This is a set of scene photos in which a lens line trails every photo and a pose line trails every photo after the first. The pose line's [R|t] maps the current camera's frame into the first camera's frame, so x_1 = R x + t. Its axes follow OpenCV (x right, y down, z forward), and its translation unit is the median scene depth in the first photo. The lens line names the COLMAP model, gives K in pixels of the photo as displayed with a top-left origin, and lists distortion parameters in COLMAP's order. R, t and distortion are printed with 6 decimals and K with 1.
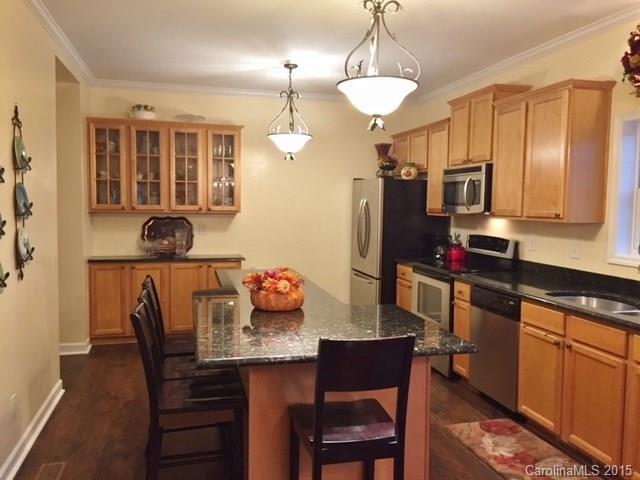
lens RADIAL K [[546.6, 0, 319.8], [0, 546.6, 240.2], [0, 0, 1]] dist [0.074999, -0.094624]
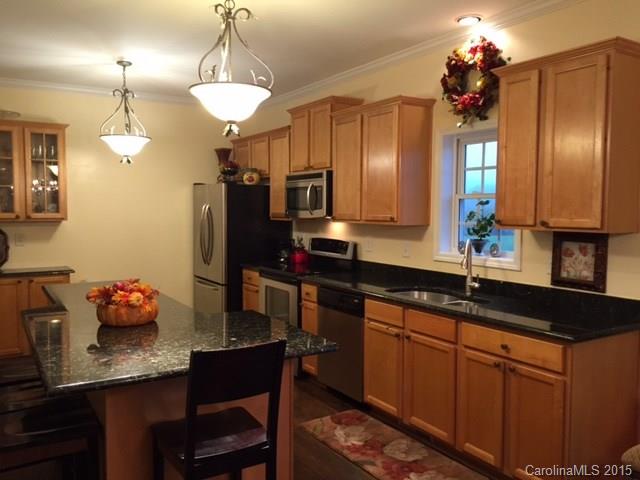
lens RADIAL K [[546.6, 0, 321.9], [0, 546.6, 241.0], [0, 0, 1]] dist [0.074999, -0.094624]
pose [[0.952914, -0.027985, 0.301948, -0.028165], [0.029928, 0.999550, -0.001810, -0.002351], [-0.301761, 0.010762, 0.953323, 0.002205]]
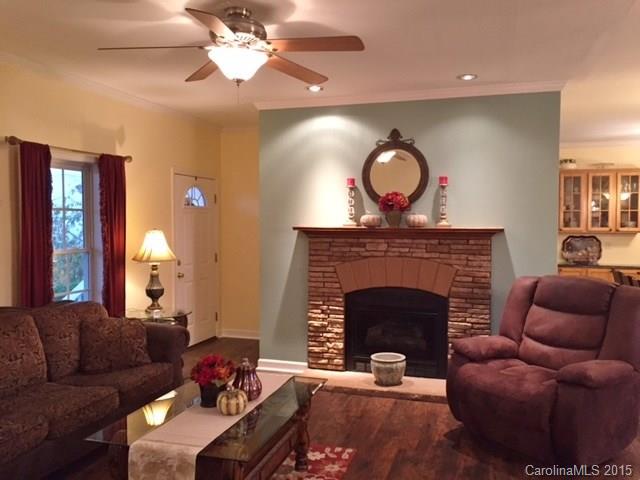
lens RADIAL K [[546.6, 0, 321.5], [0, 546.6, 238.8], [0, 0, 1]] dist [0.074999, -0.094624]
pose [[0.848009, 0.005953, -0.529949, -0.125949], [-0.032242, 0.998664, -0.040376, 0.059607], [0.529000, 0.051325, 0.847068, -0.751139]]
